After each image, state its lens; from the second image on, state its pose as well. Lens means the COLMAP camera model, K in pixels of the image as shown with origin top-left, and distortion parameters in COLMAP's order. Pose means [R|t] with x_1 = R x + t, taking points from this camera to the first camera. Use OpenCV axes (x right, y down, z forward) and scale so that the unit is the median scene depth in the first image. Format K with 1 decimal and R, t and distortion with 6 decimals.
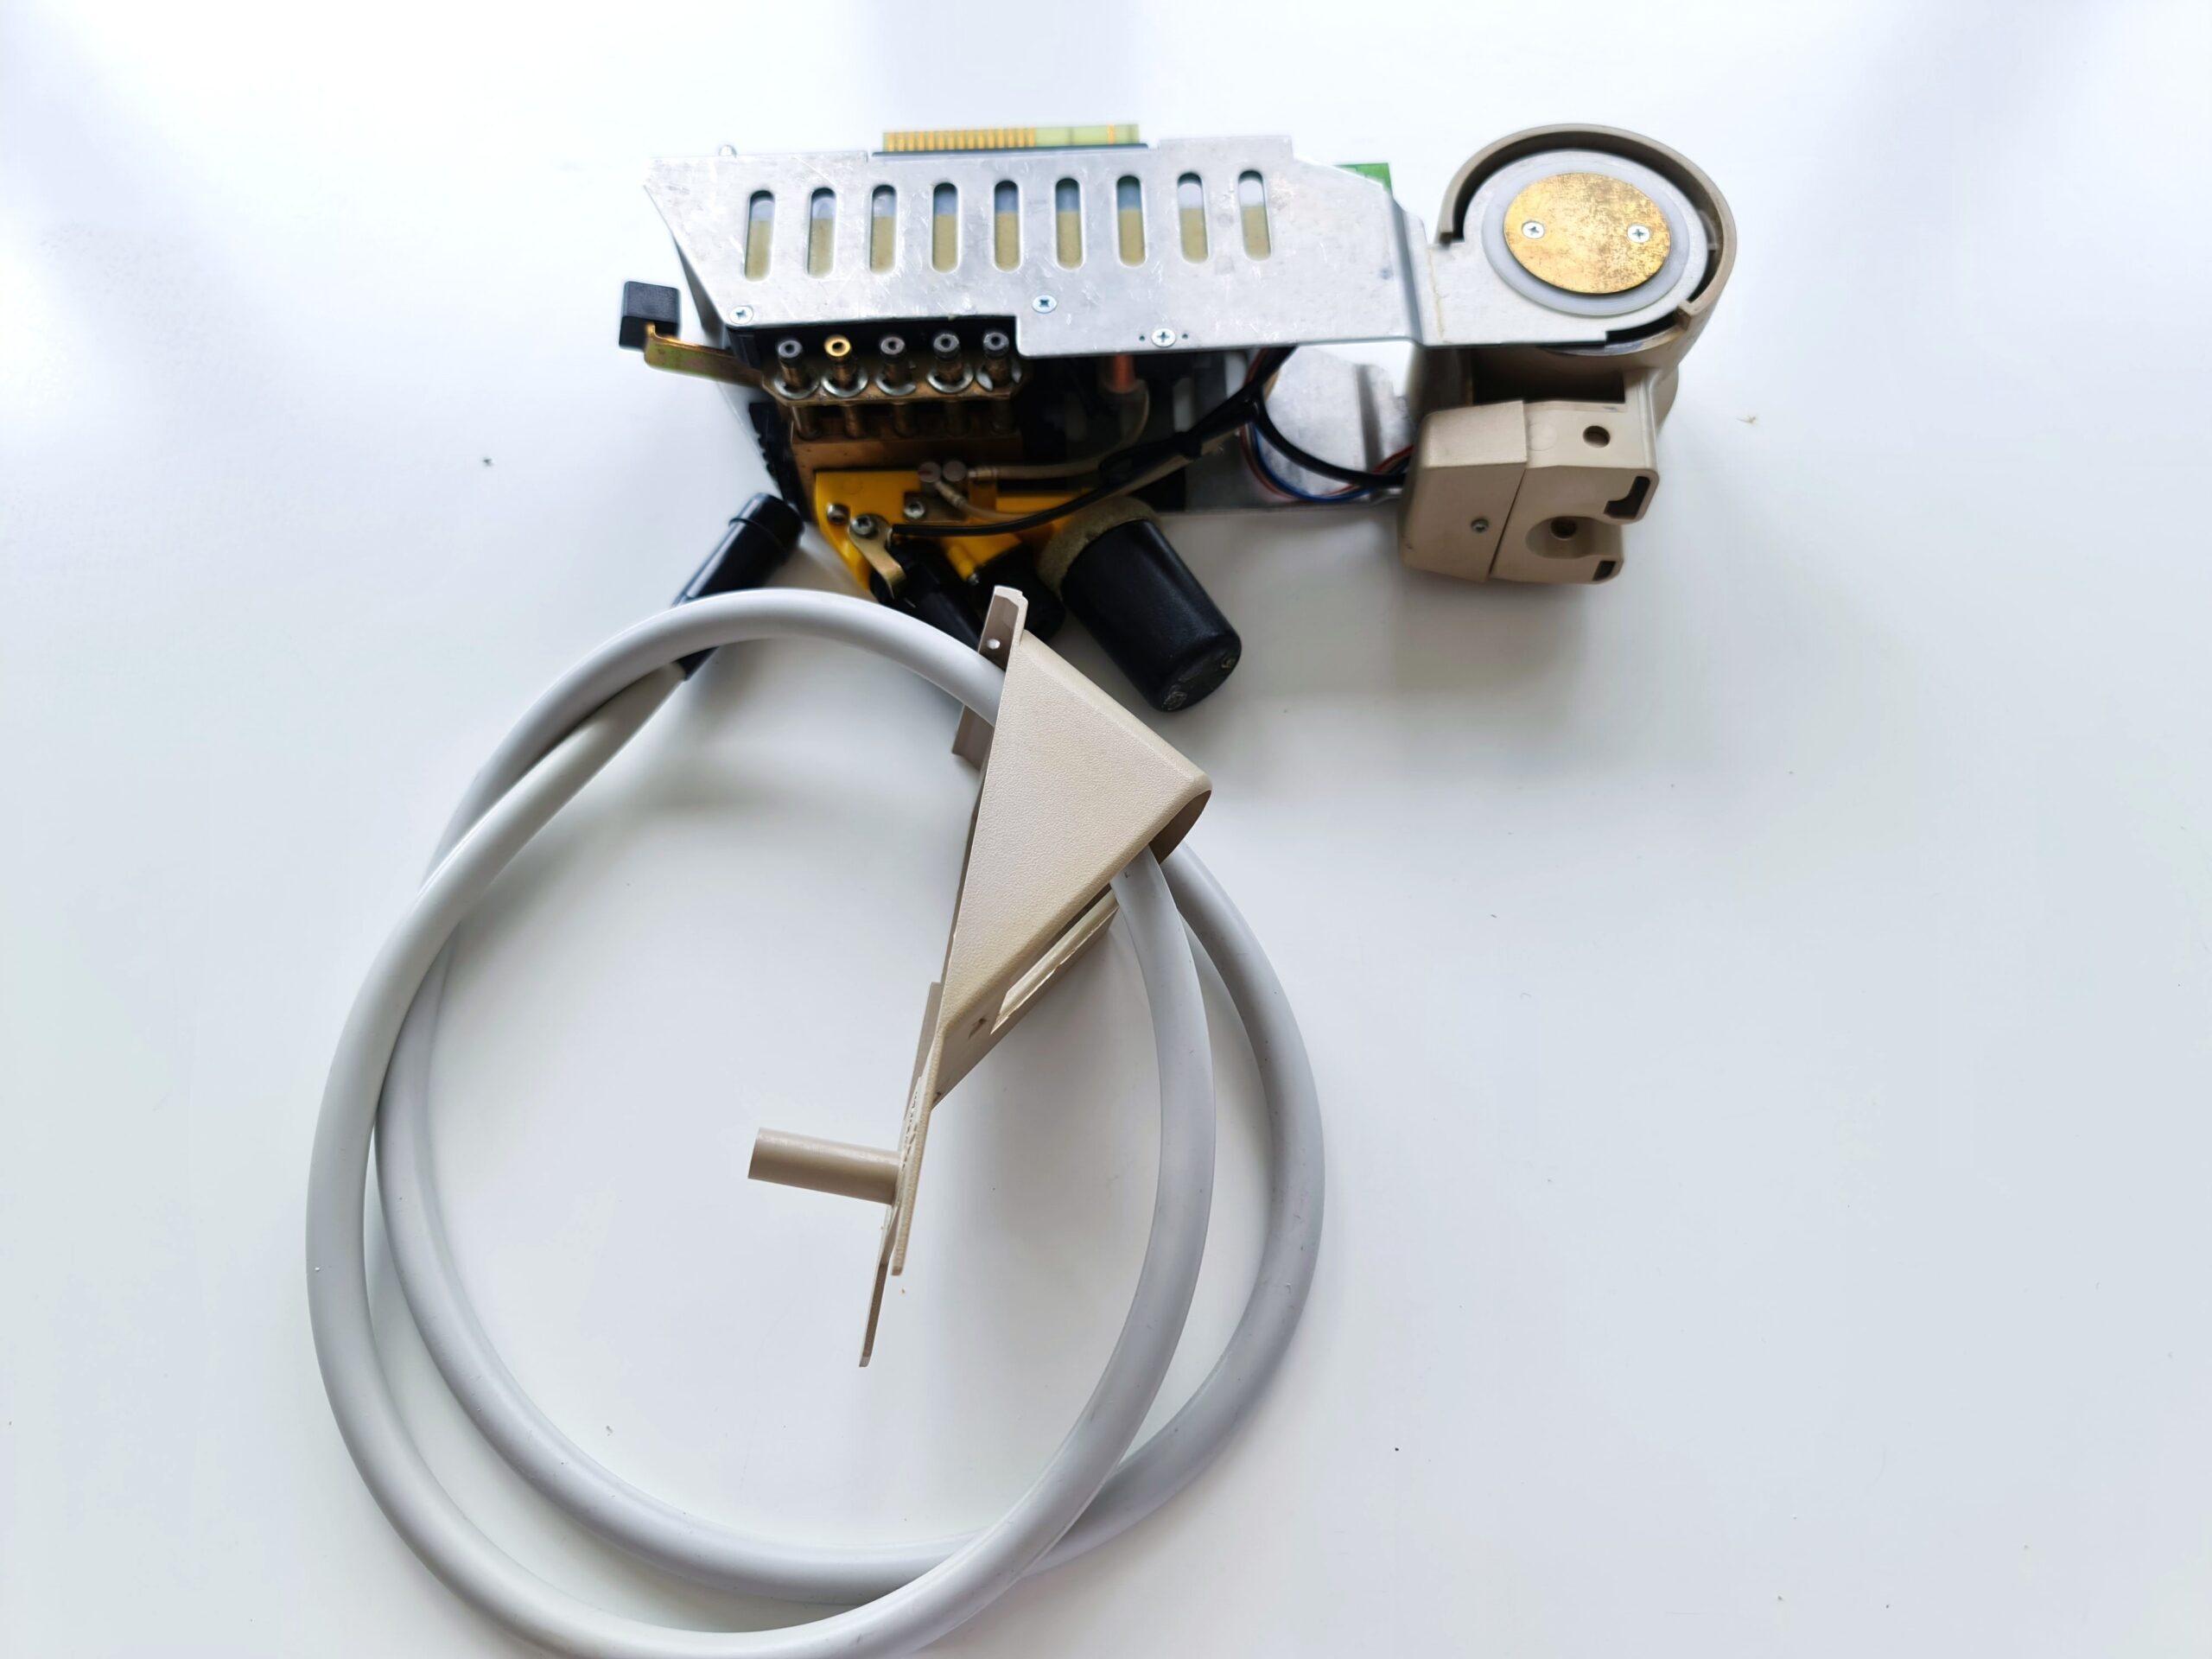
lens RADIAL K [[1705.7, 0, 1106.0], [0, 1705.7, 829.5], [0, 0, 1]] dist [-0.082630, 0.357159]
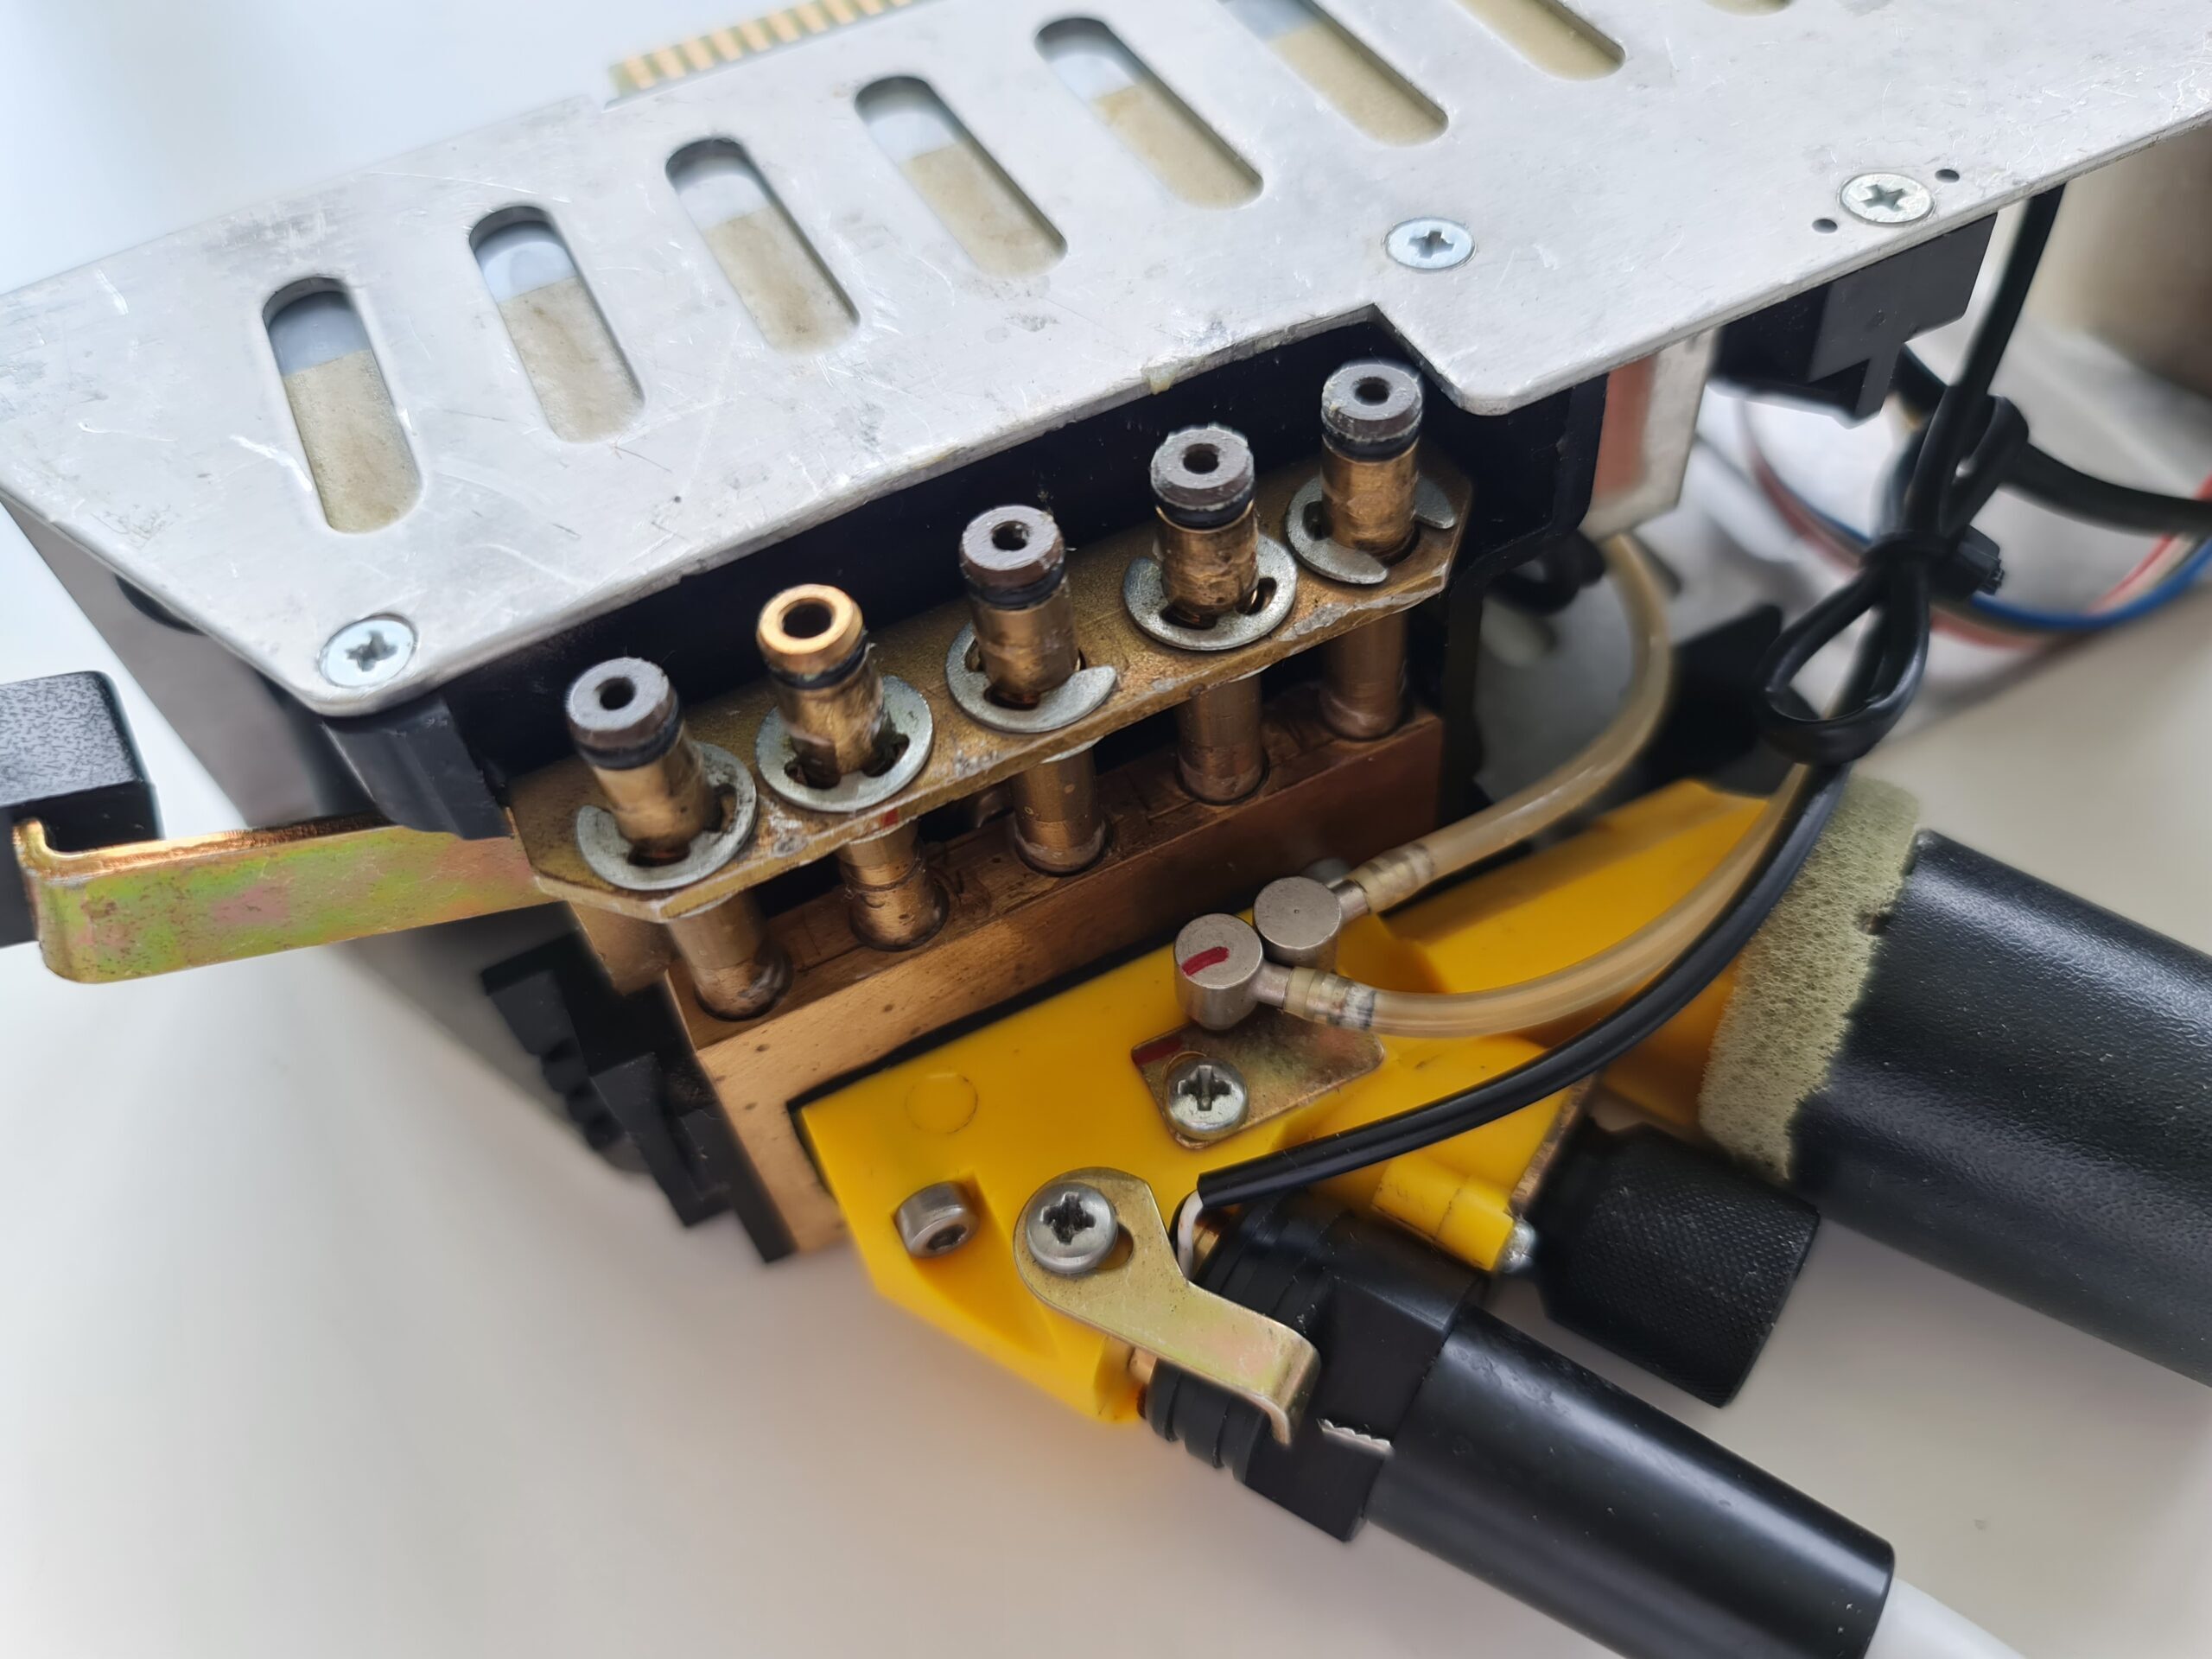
lens RADIAL K [[1805.4, 0, 1106.0], [0, 1805.4, 829.5], [0, 0, 1]] dist [-0.079148, 0.004093]
pose [[0.901548, -0.363231, 0.235106, -0.183096], [0.406804, 0.896670, -0.174626, -0.185974], [-0.147383, 0.253075, 0.956154, 0.721499]]
